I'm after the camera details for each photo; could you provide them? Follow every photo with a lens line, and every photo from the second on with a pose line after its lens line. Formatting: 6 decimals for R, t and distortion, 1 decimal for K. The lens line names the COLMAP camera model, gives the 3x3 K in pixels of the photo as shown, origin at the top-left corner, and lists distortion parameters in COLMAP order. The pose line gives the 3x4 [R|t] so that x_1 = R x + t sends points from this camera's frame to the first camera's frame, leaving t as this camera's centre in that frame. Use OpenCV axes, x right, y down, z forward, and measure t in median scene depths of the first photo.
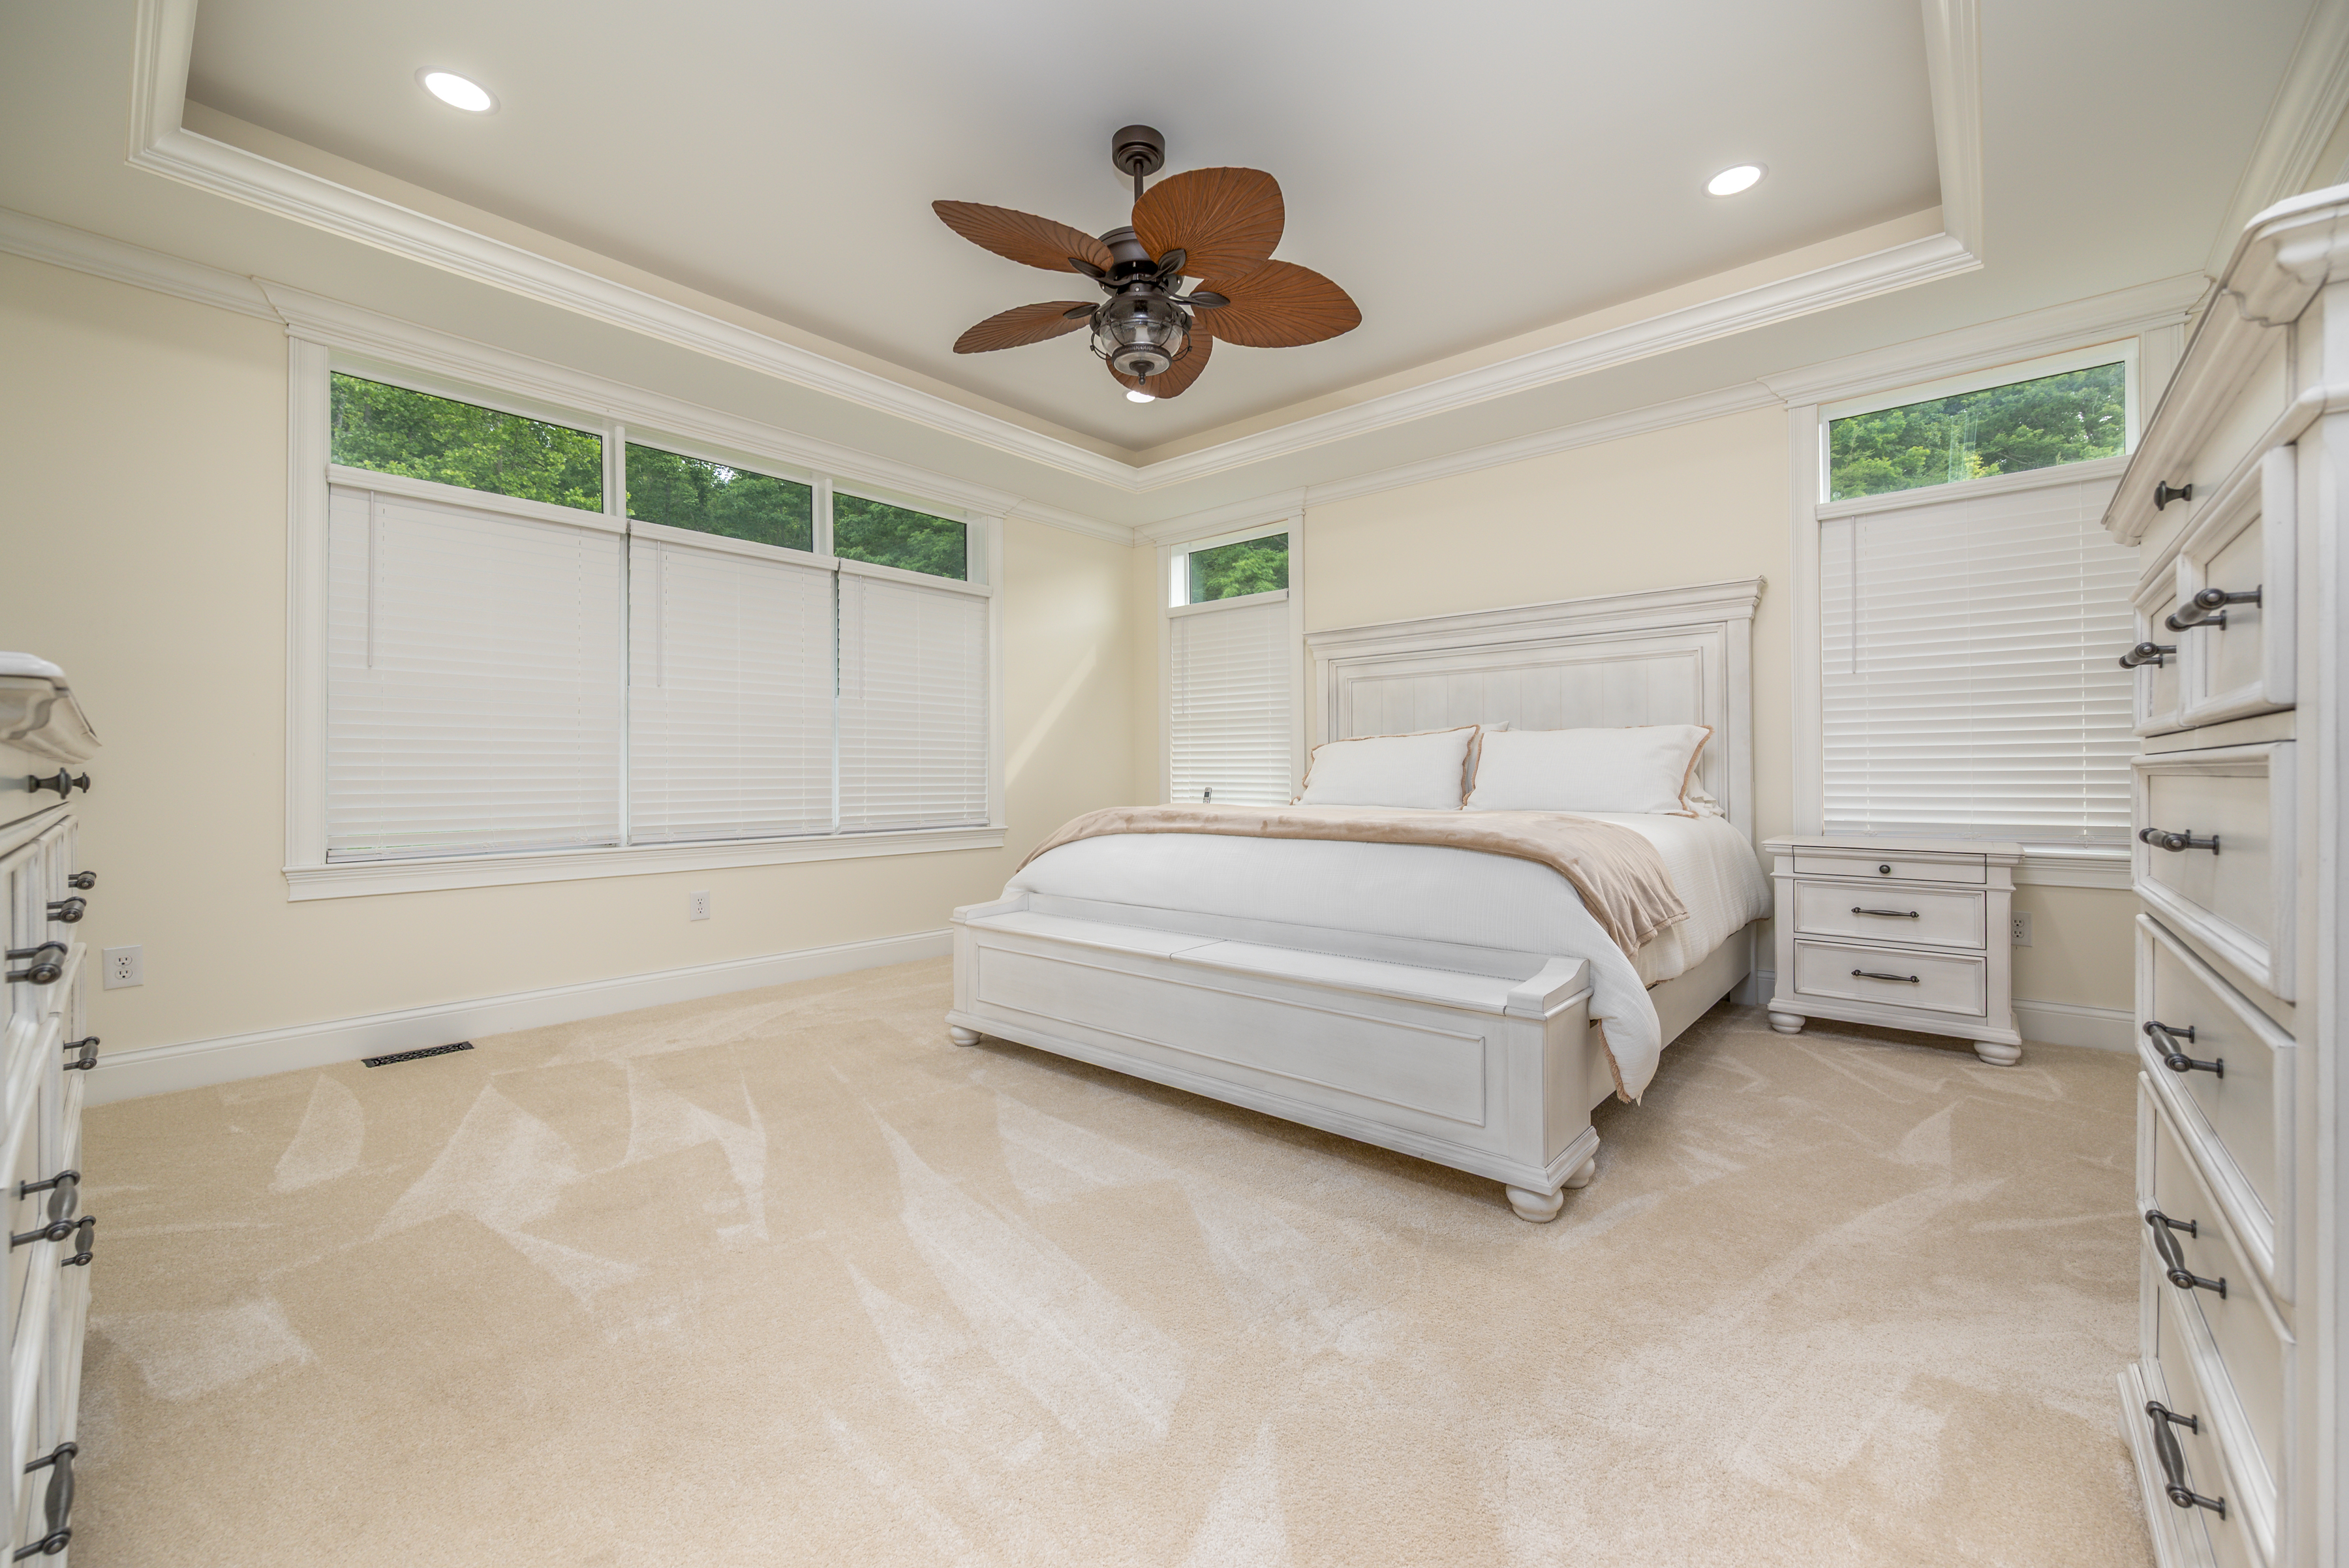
lens RADIAL K [[926.1, 0, 1188.7], [0, 926.1, 801.2], [0, 0, 1]] dist [-0.000889, 0.000033]
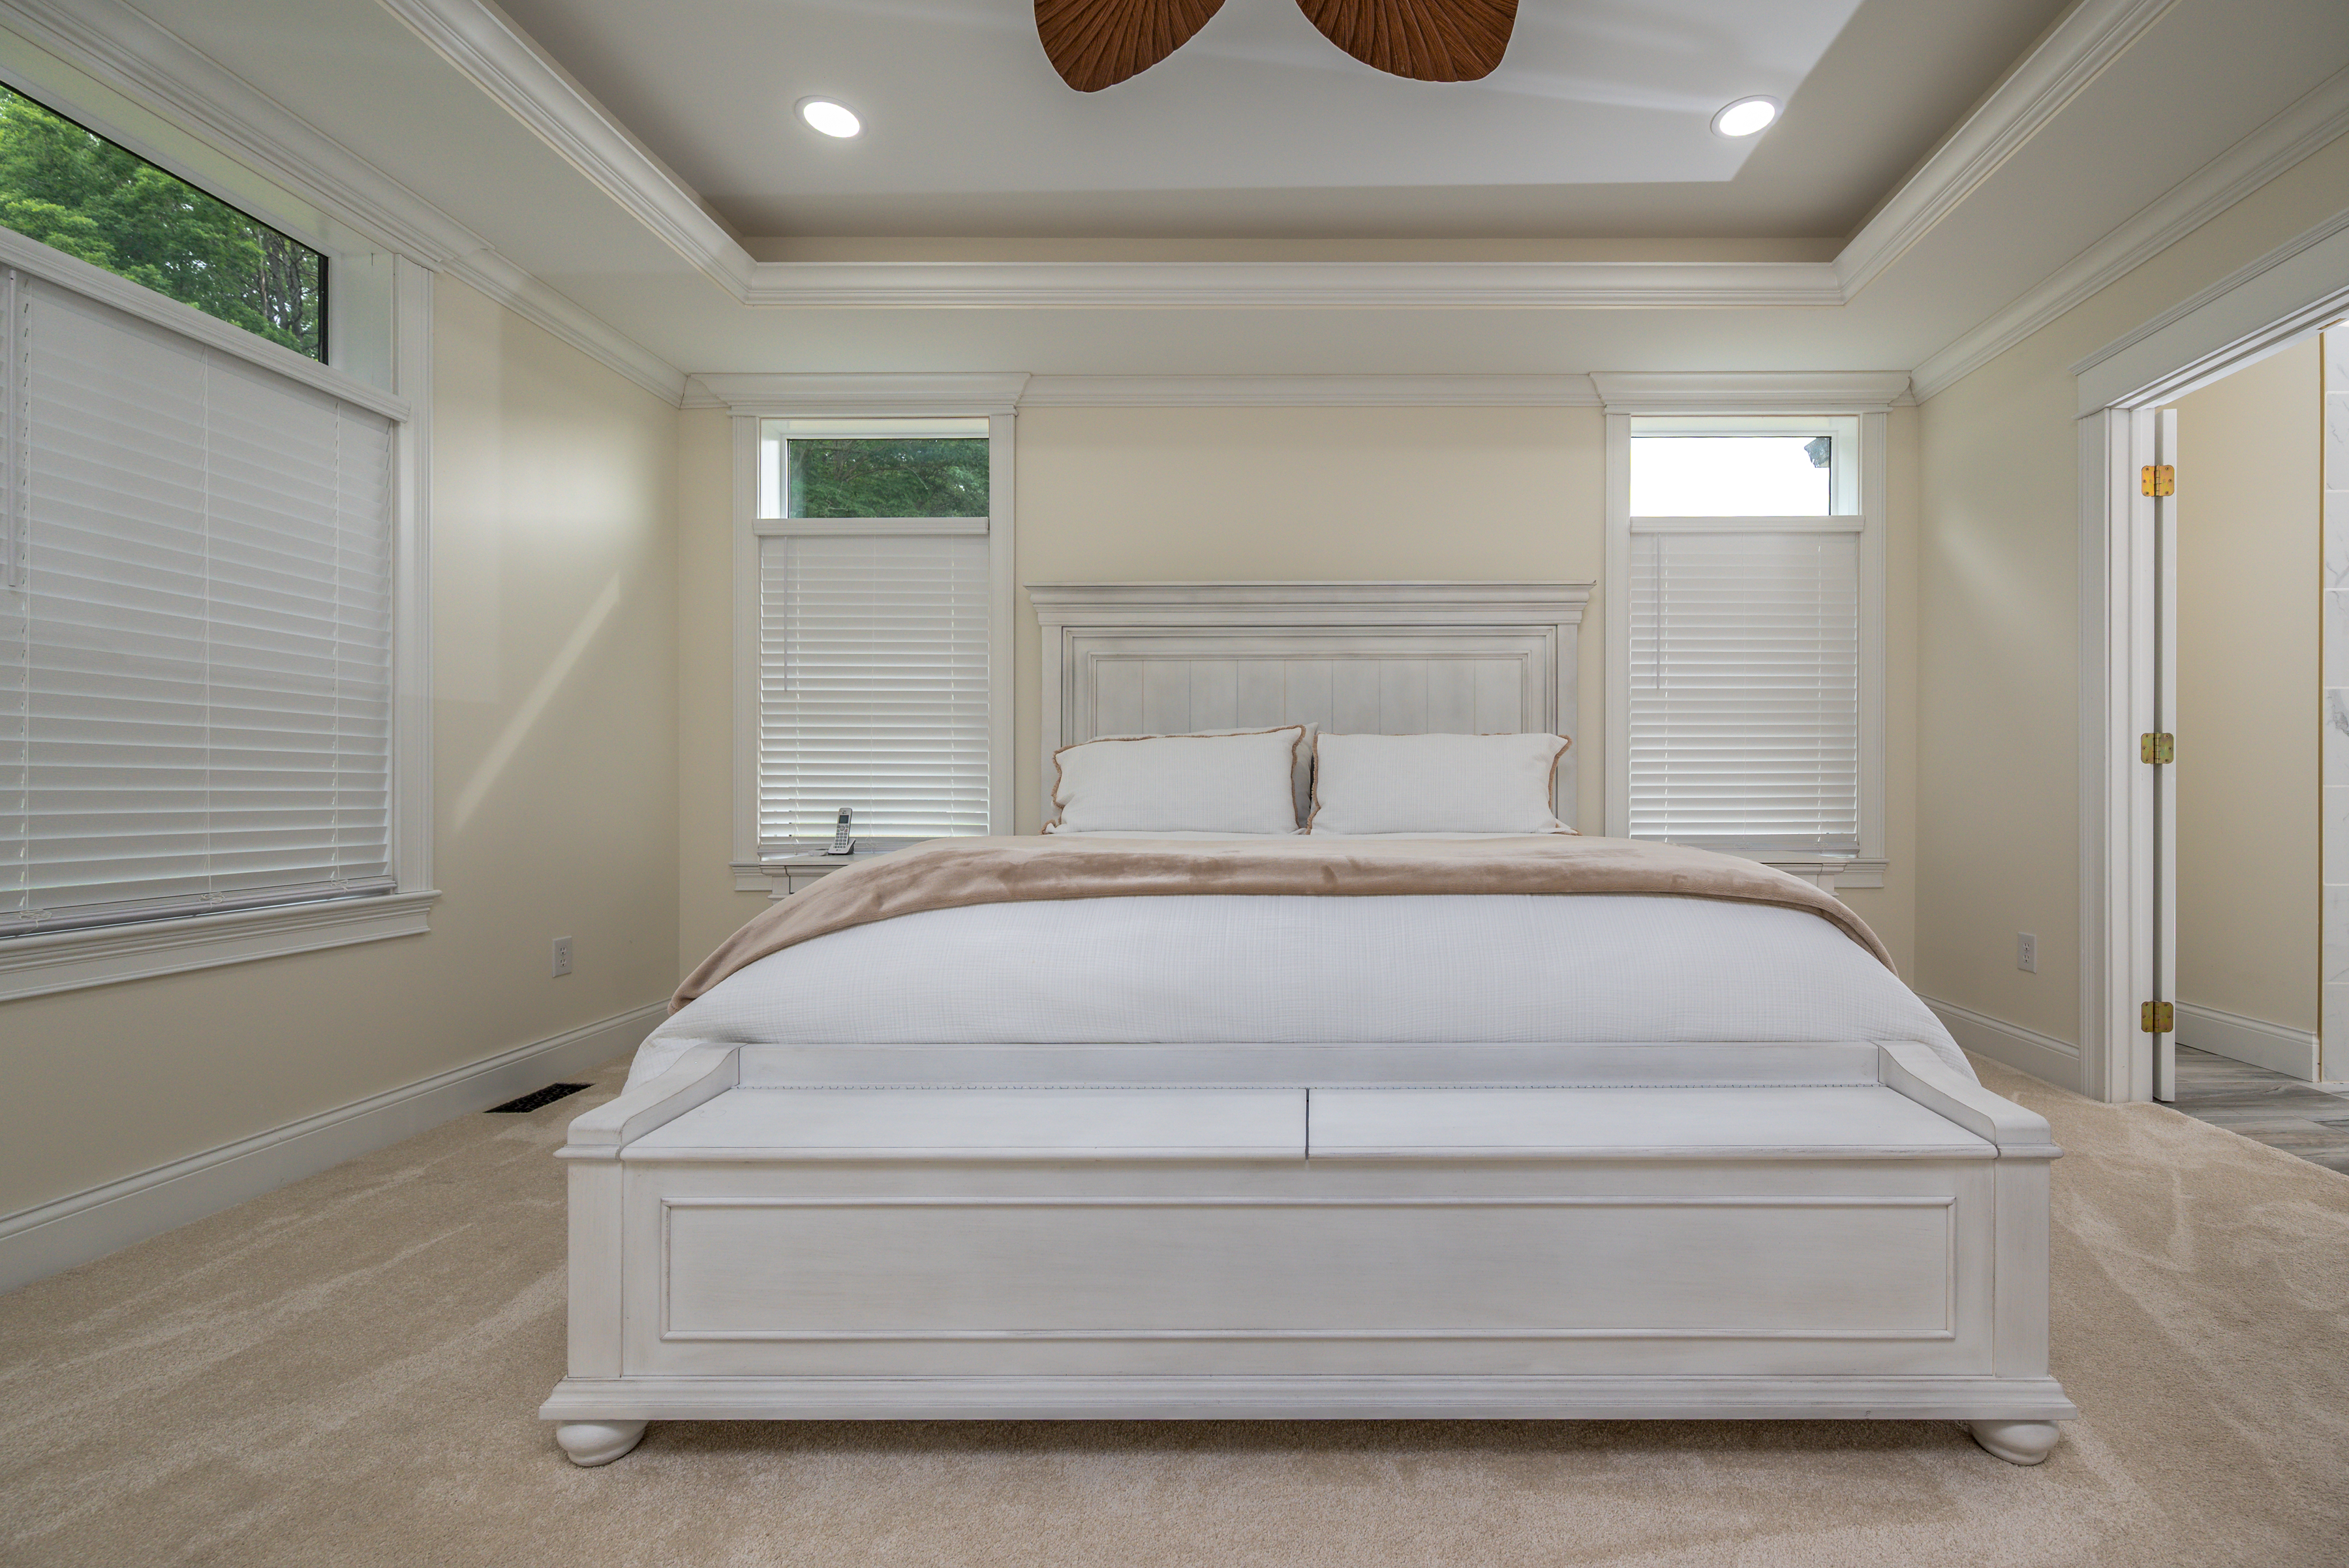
lens RADIAL K [[926.1, 0, 1188.7], [0, 926.1, 801.2], [0, 0, 1]] dist [-0.000889, 0.000033]
pose [[0.764345, -0.005720, 0.644783, -0.264224], [0.017456, 0.999778, -0.011824, -0.010253], [-0.644572, 0.020293, 0.764275, 0.454235]]
